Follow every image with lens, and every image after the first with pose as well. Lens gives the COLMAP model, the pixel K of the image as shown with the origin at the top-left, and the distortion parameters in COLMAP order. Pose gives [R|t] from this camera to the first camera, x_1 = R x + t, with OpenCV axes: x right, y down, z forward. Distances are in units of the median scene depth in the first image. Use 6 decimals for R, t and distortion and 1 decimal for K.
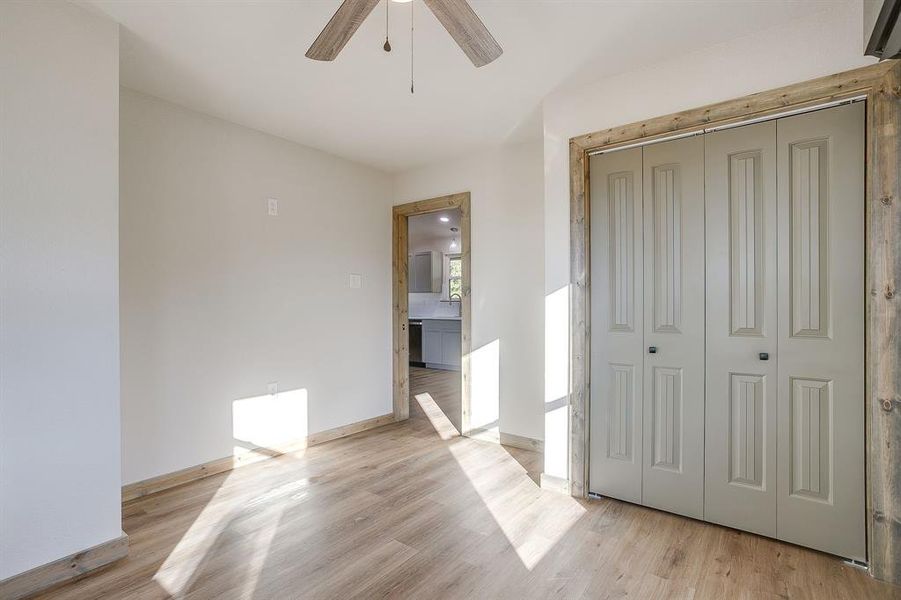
lens RADIAL K [[437.5, 0, 449.9], [0, 437.5, 302.8], [0, 0, 1]] dist [-0.033297, 0.007329]
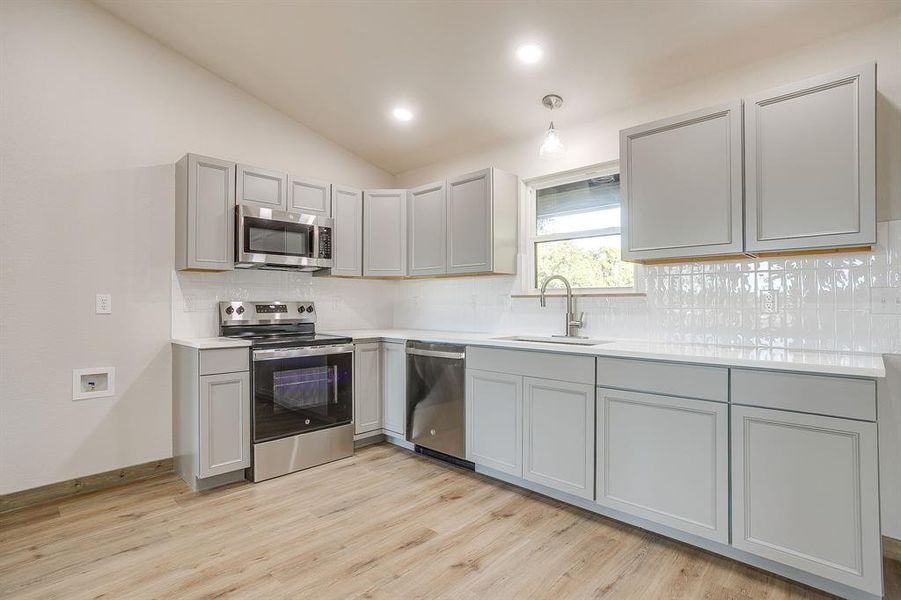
lens RADIAL K [[437.5, 0, 451.7], [0, 437.5, 301.5], [0, 0, 1]] dist [-0.033297, 0.007329]
pose [[0.989931, -0.004269, -0.141489, -0.021636], [0.004326, 0.999991, 0.000097, 0.000881], [0.141487, -0.000708, 0.989940, 0.604340]]
